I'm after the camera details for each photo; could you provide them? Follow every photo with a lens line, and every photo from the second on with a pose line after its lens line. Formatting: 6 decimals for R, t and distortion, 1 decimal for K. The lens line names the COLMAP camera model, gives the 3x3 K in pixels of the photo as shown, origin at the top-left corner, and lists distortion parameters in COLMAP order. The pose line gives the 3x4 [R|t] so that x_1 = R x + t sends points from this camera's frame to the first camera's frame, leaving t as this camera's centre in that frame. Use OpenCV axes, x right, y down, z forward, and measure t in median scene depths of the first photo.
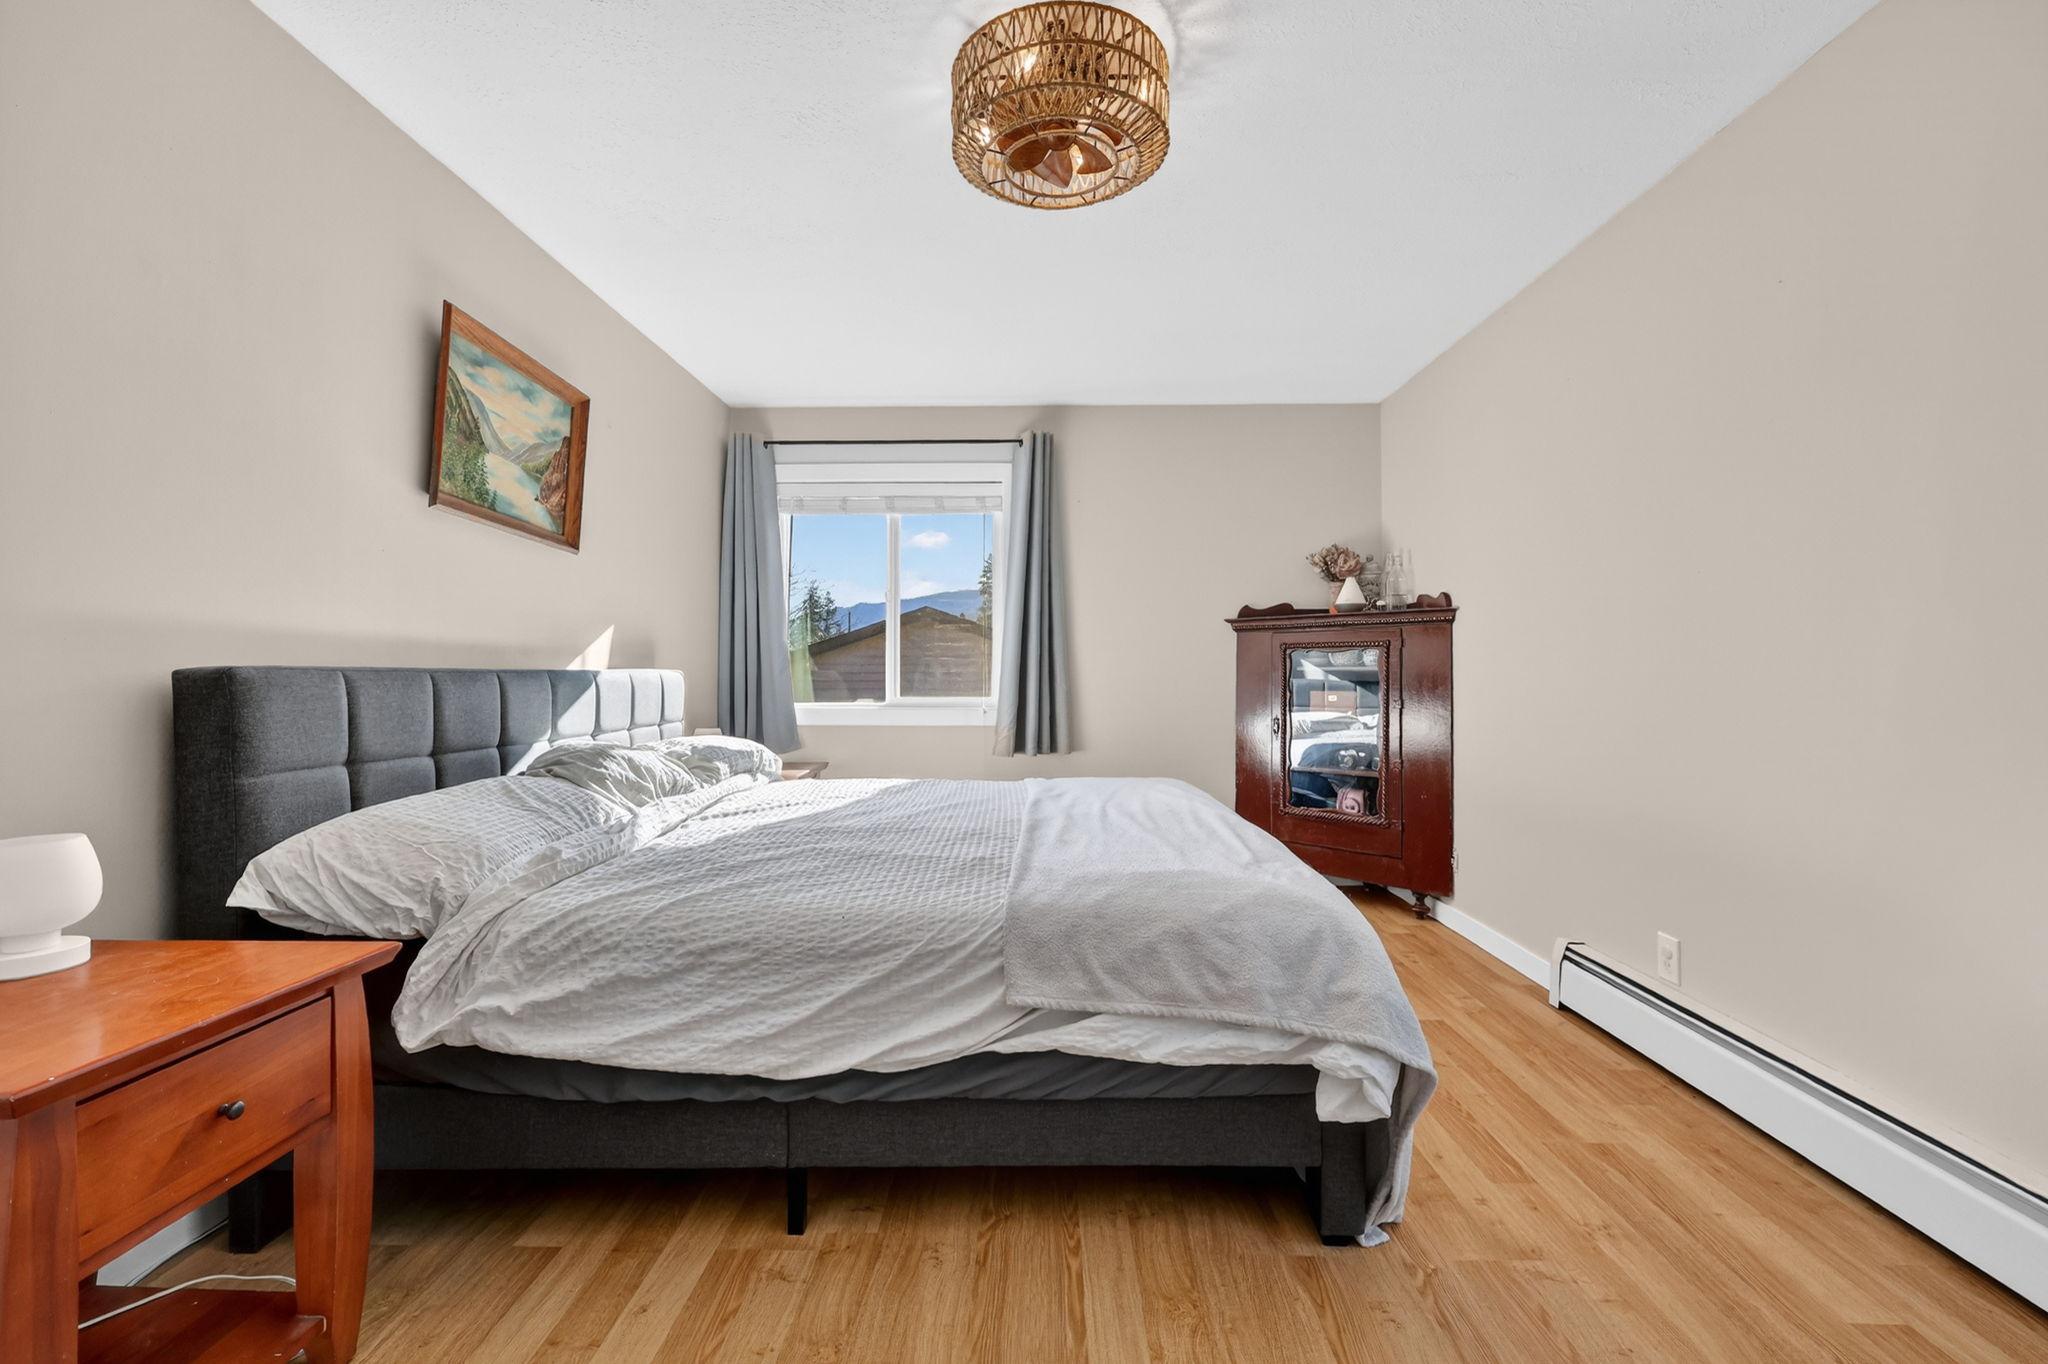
lens RADIAL K [[832.5, 0, 1018.3], [0, 832.5, 672.7], [0, 0, 1]] dist [0.000650, 0.000463]
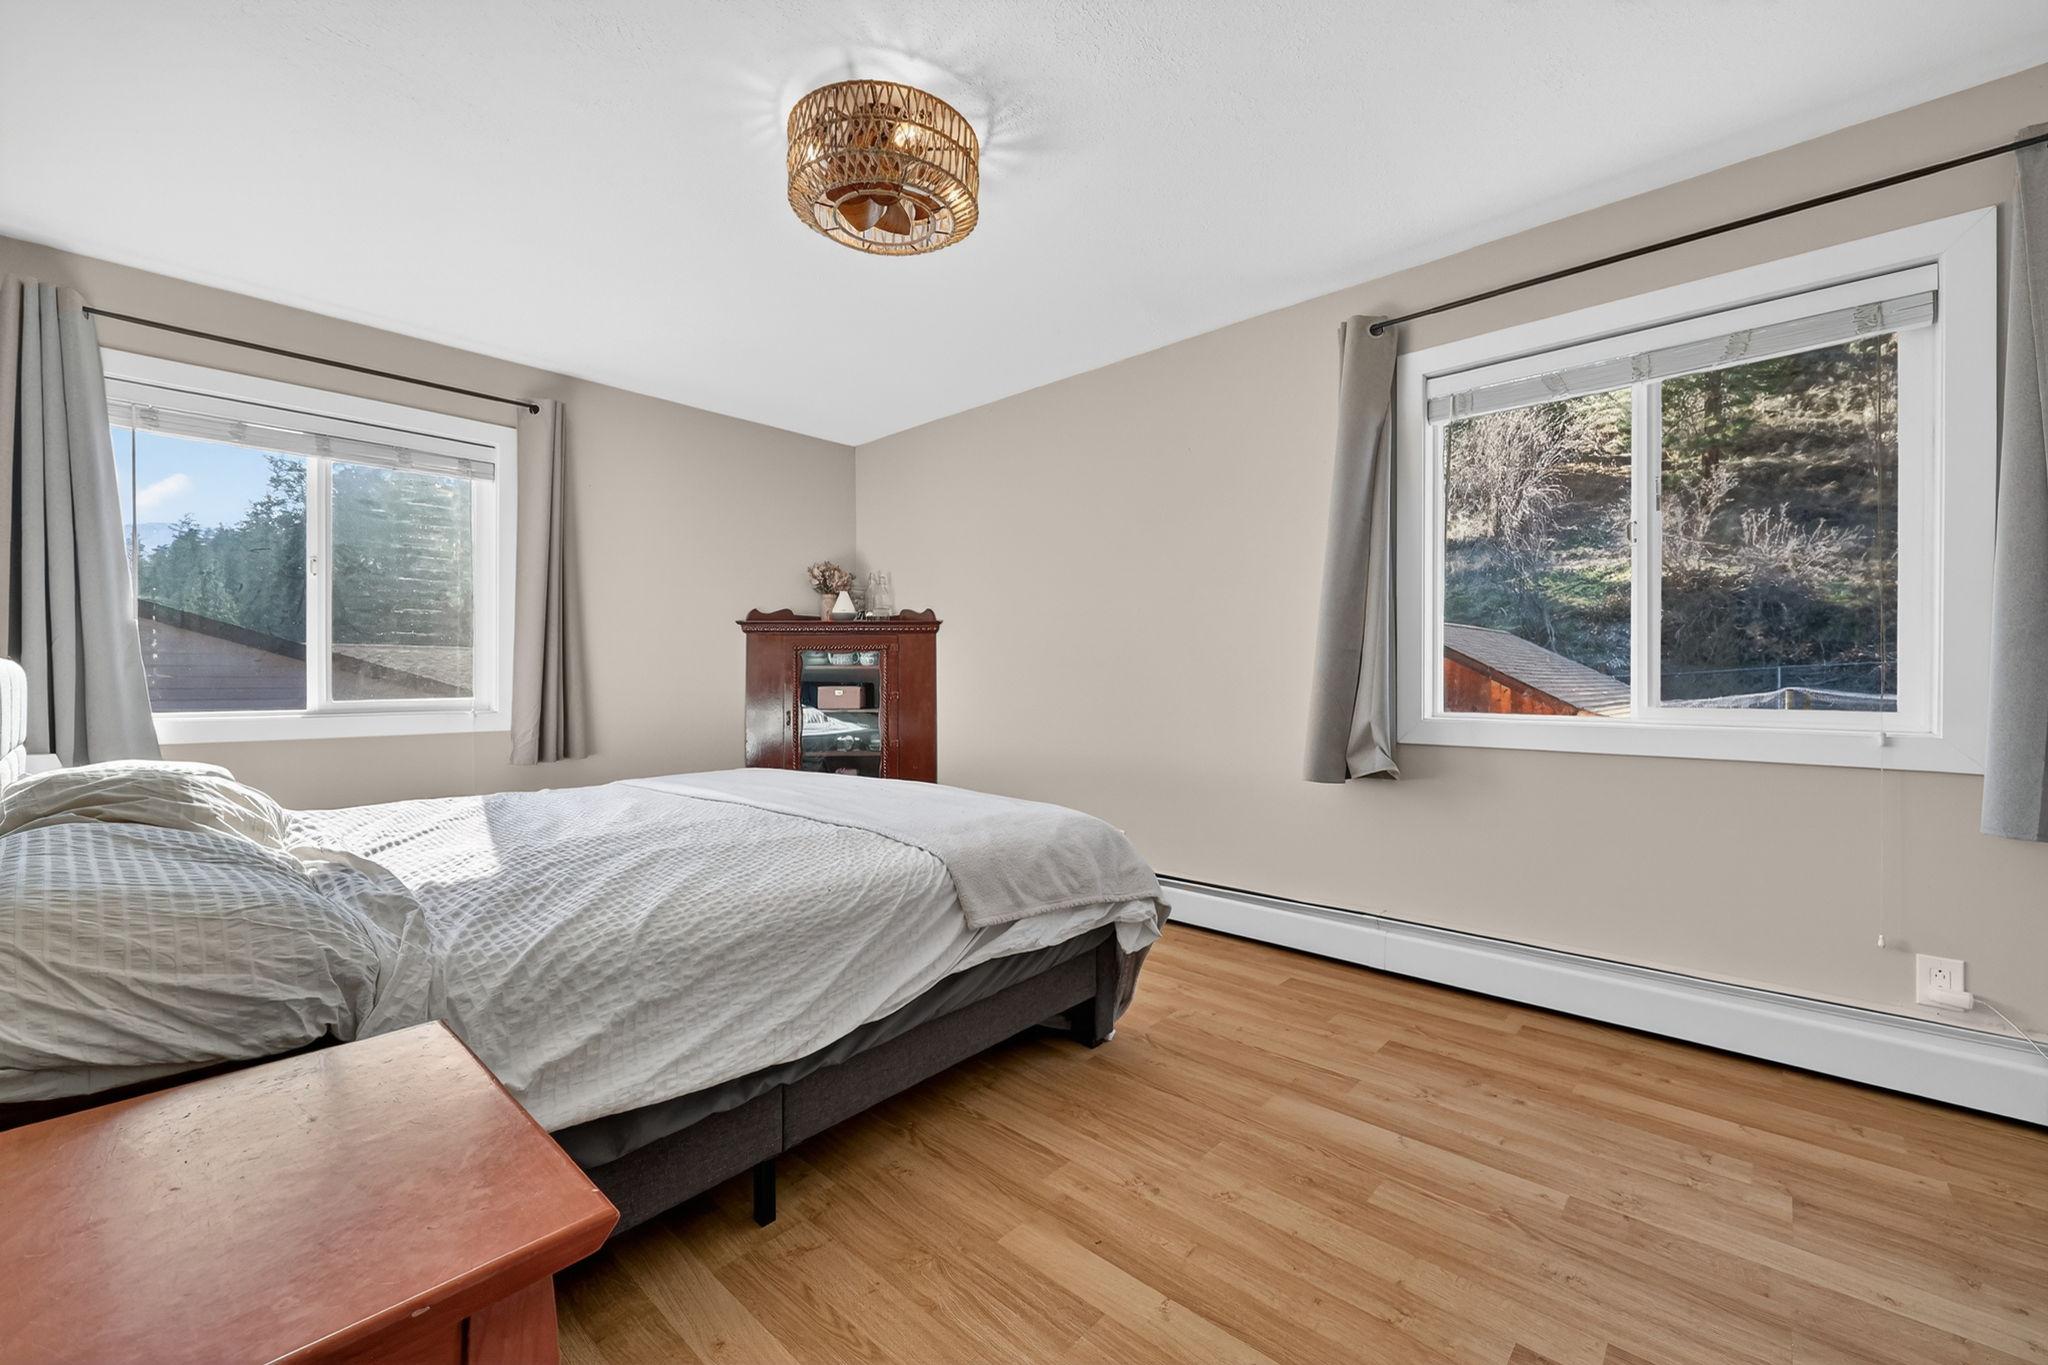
lens RADIAL K [[832.5, 0, 966.6], [0, 832.5, 687.8], [0, 0, 1]] dist [0.000650, 0.000463]
pose [[0.675535, -0.007934, 0.737286, -0.871118], [0.001186, 0.999952, 0.009674, 0.028803], [-0.737327, -0.005661, 0.675512, 0.167161]]
